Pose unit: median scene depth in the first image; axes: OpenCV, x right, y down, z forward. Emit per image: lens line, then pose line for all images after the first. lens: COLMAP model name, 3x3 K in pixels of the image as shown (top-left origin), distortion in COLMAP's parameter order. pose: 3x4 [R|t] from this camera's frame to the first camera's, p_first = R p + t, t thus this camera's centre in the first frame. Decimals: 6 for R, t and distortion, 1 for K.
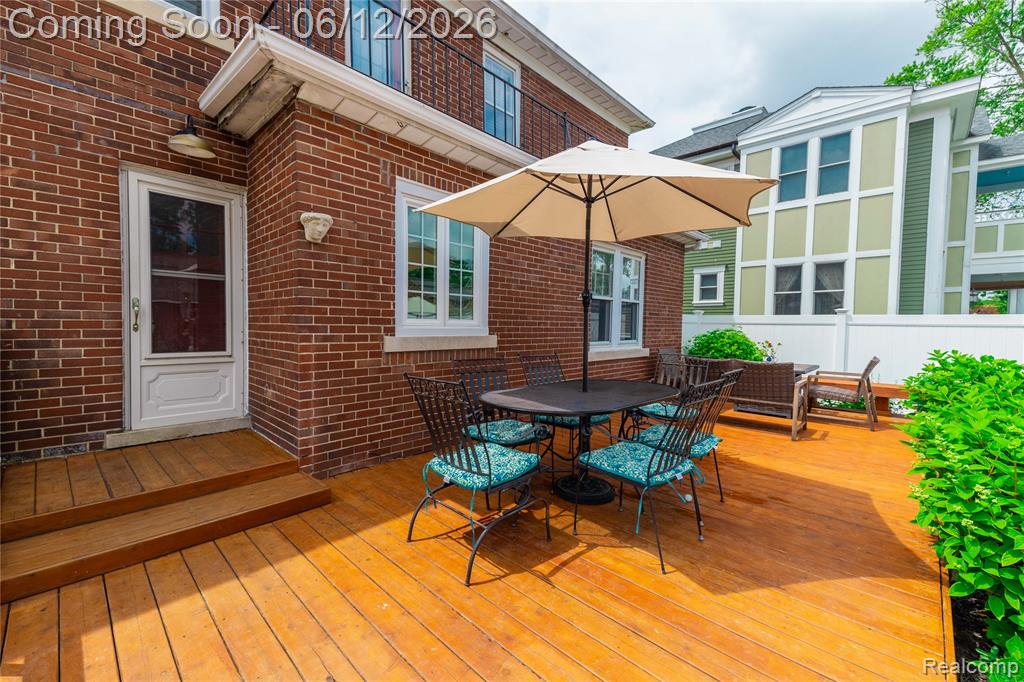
lens RADIAL K [[416.7, 0, 512.1], [0, 416.7, 336.3], [0, 0, 1]] dist [0.058005, -0.021694]
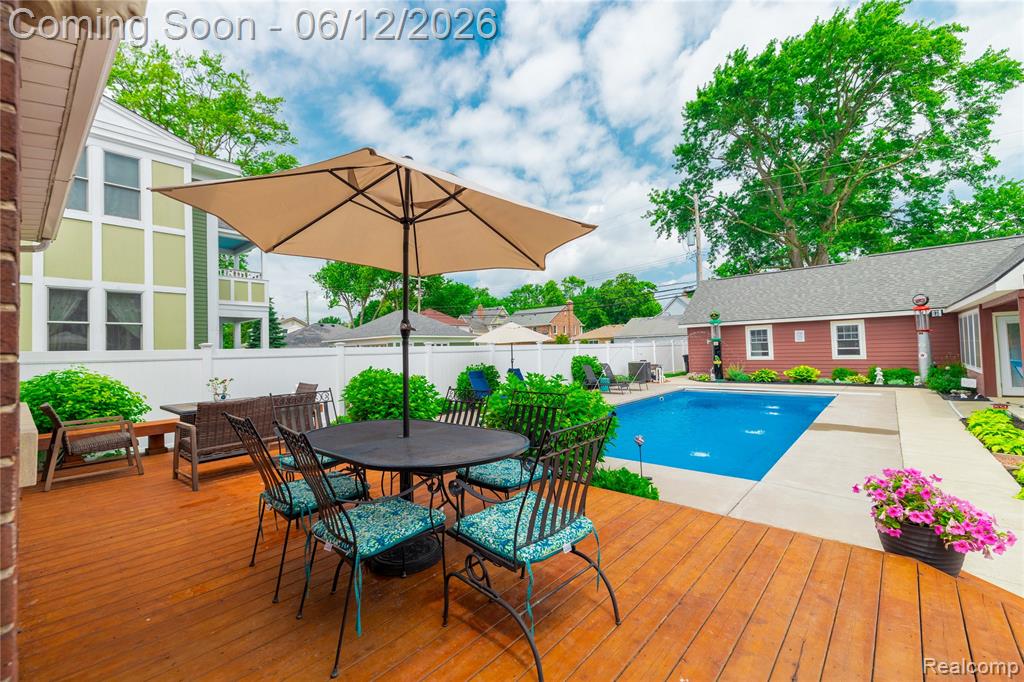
lens RADIAL K [[422.0, 0, 511.0], [0, 422.0, 337.1], [0, 0, 1]] dist [0.058755, -0.022108]
pose [[-0.046001, 0.019585, 0.998749, -0.562850], [0.061464, 0.997969, -0.016739, -0.036368], [-0.997049, 0.060617, -0.047111, 0.642726]]
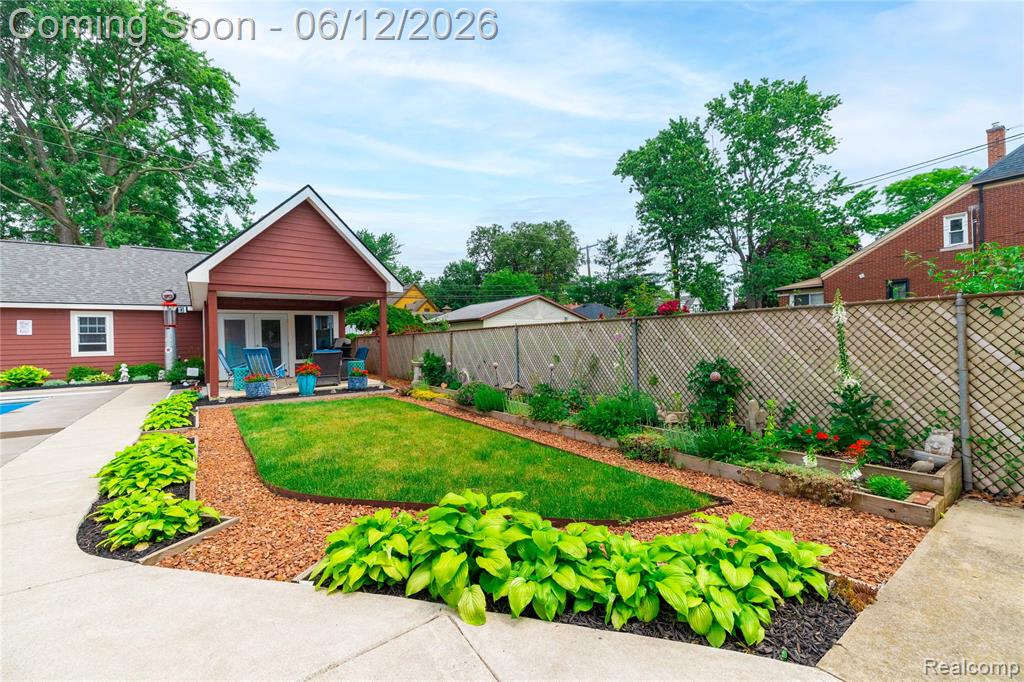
lens RADIAL K [[416.7, 0, 512.1], [0, 416.7, 336.3], [0, 0, 1]] dist [0.058005, -0.021694]
pose [[-0.983861, 0.009936, 0.178661, -0.626796], [0.014887, 0.999541, 0.026392, 0.099735], [-0.178317, 0.028626, -0.983557, 0.122209]]
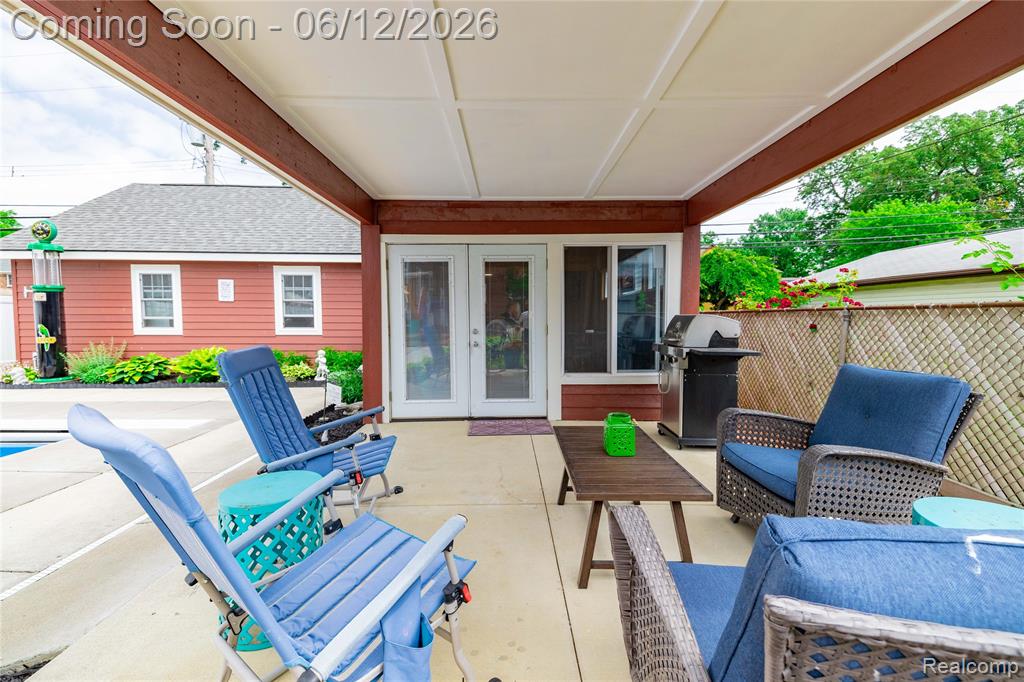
lens RADIAL K [[416.7, 0, 512.1], [0, 416.7, 336.3], [0, 0, 1]] dist [0.058005, -0.021694]
pose [[-0.696445, -0.046186, 0.716122, 0.993054], [0.011515, 0.997079, 0.075505, 0.155546], [-0.717518, 0.060831, -0.693879, -2.036408]]
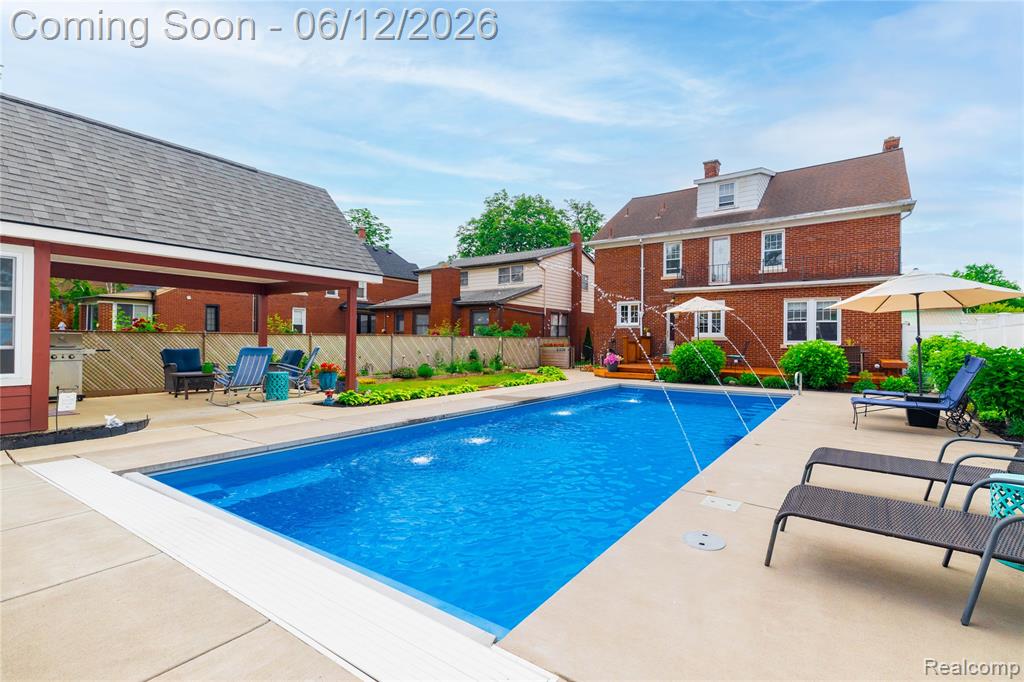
lens RADIAL K [[460.6, 0, 558.8], [0, 460.6, 336.9], [0, 0, 1]] dist [0.062342, -0.022400]
pose [[0.189009, -0.021750, -0.981735, 3.990548], [-0.036652, 0.998902, -0.029187, 0.185136], [0.981291, 0.041499, 0.188004, -1.250763]]
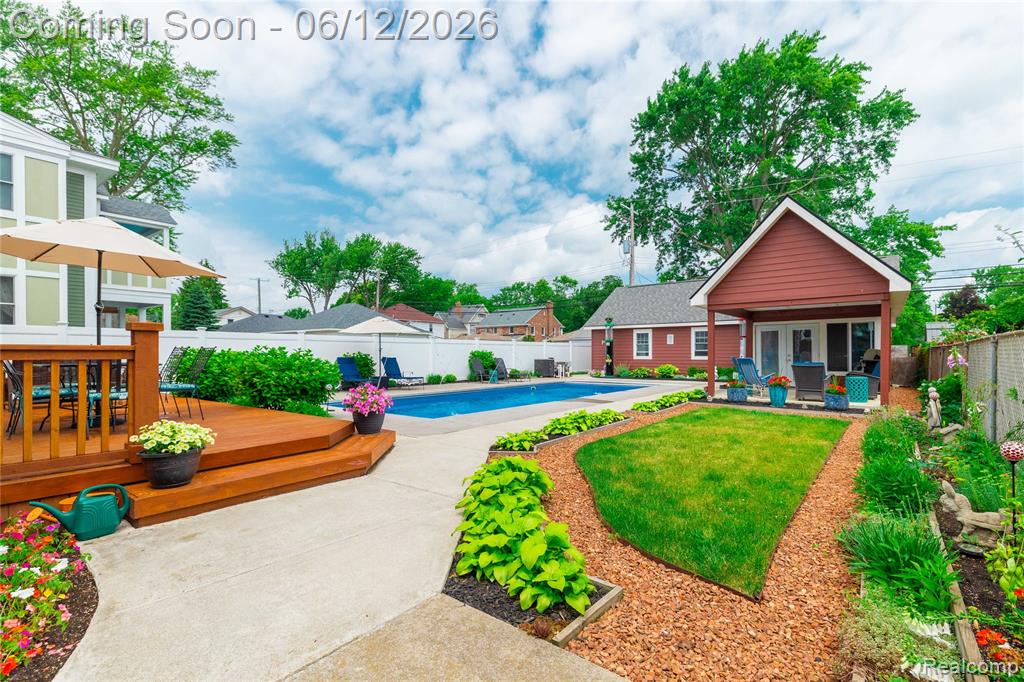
lens RADIAL K [[454.5, 0, 555.9], [0, 454.5, 355.3], [0, 0, 1]] dist [0.054232, -0.018397]
pose [[-0.139200, -0.018379, 0.990094, -1.501810], [0.030276, 0.999281, 0.022807, 0.087533], [-0.989801, 0.033151, -0.138543, -0.412226]]
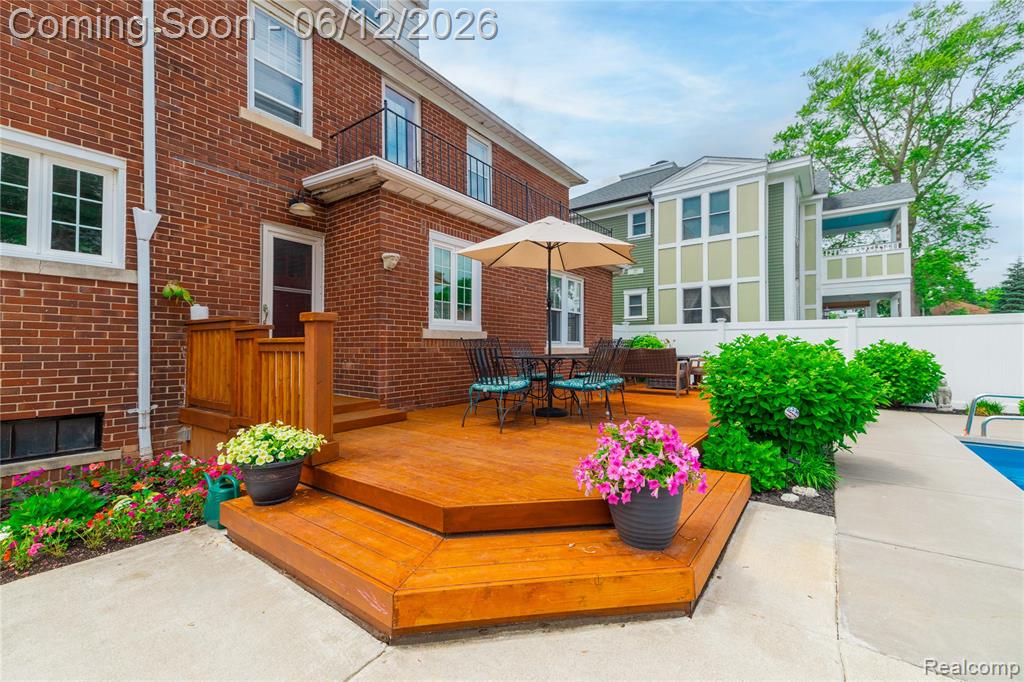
lens RADIAL K [[422.0, 0, 511.0], [0, 422.0, 337.1], [0, 0, 1]] dist [0.058755, -0.022108]
pose [[0.992139, -0.011689, 0.124592, -0.159730], [0.018523, 0.998378, -0.053840, 0.114128], [-0.123760, 0.055724, 0.990746, -0.570699]]
